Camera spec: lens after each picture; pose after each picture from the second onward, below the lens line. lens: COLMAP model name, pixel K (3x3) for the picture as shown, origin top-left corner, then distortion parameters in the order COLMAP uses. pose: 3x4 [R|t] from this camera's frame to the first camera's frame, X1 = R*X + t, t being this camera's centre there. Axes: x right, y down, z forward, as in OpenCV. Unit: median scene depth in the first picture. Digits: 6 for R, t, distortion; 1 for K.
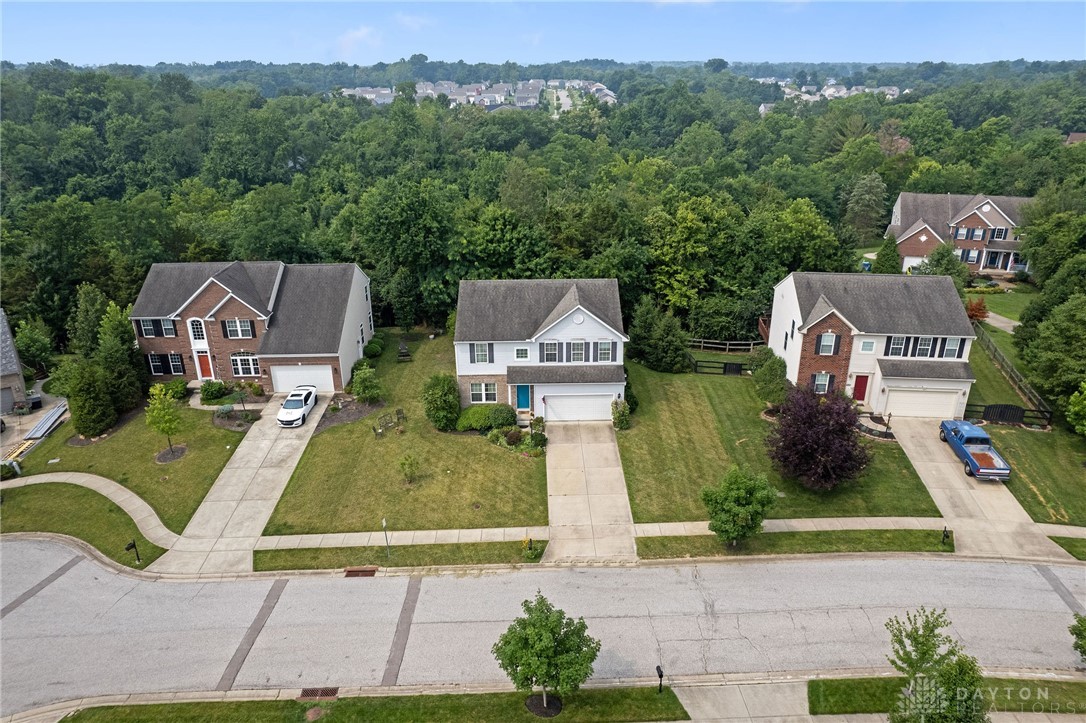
lens RADIAL K [[703.7, 0, 541.2], [0, 703.7, 343.8], [0, 0, 1]] dist [-0.001545, -0.000182]
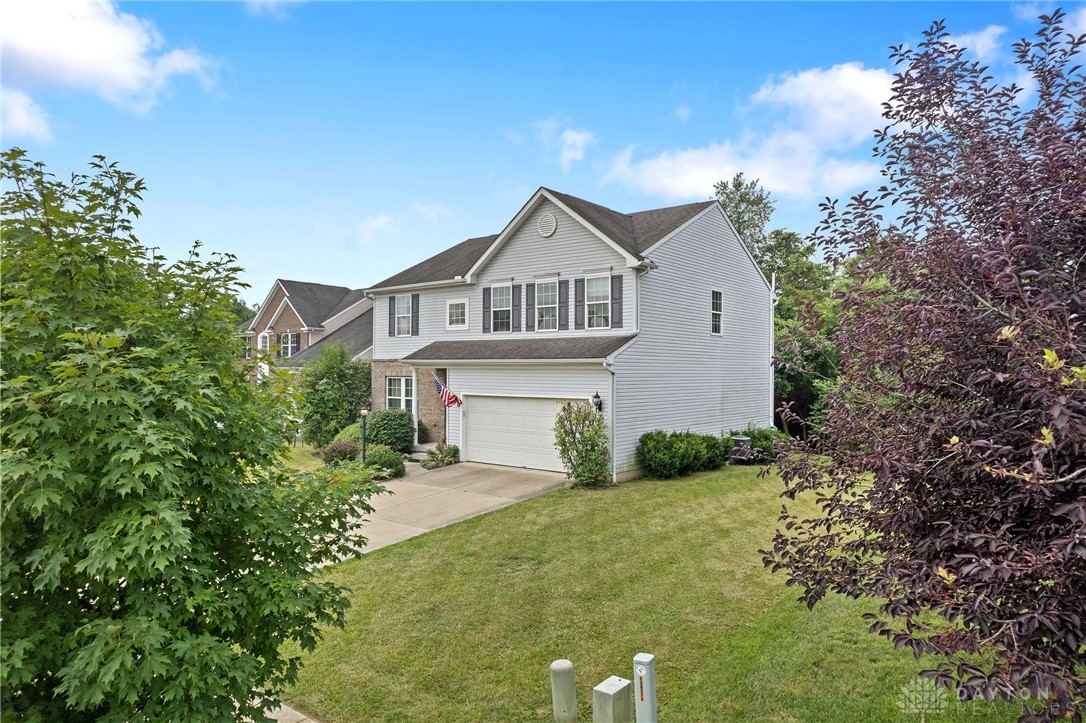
lens RADIAL K [[684.5, 0, 543.0], [0, 684.5, 361.5], [0, 0, 1]] dist [-0.020385, -0.000428]
pose [[0.770961, 0.005588, -0.636858, 0.320253], [-0.237197, 0.930542, -0.278978, 0.162340], [0.591065, 0.366142, 0.718737, 0.706261]]
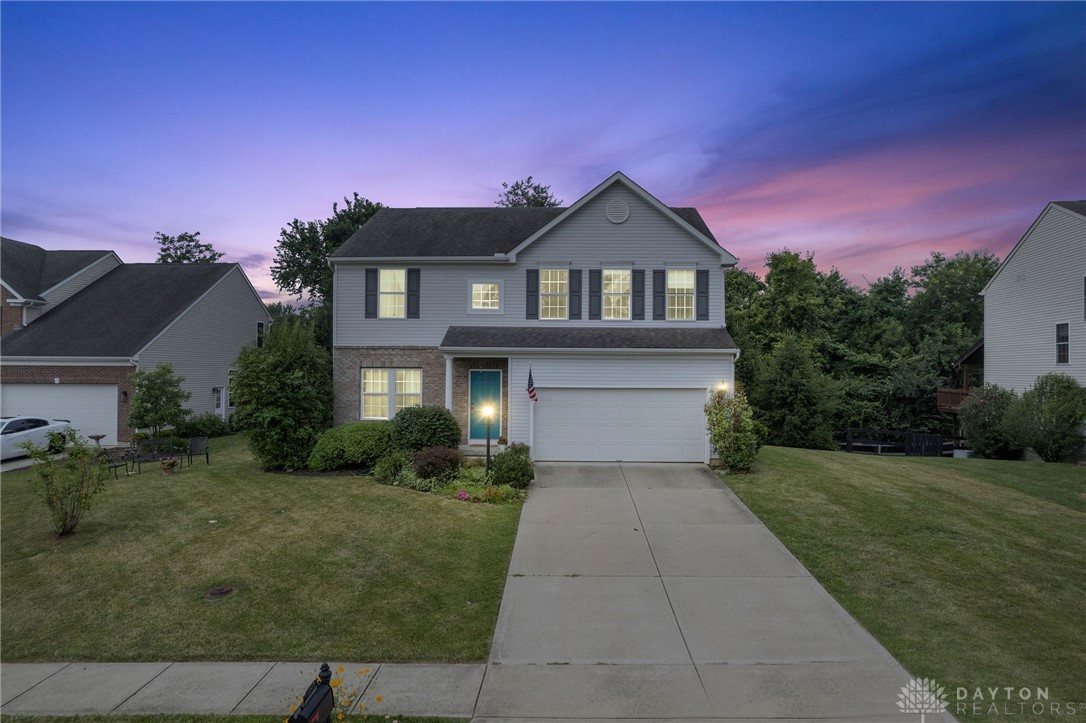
lens RADIAL K [[684.5, 0, 543.0], [0, 684.5, 361.5], [0, 0, 1]] dist [-0.020385, -0.000428]
pose [[0.998518, 0.016062, -0.052000, 0.029678], [-0.033912, 0.930926, -0.363630, 0.200518], [0.042567, 0.364855, 0.930091, 0.629179]]
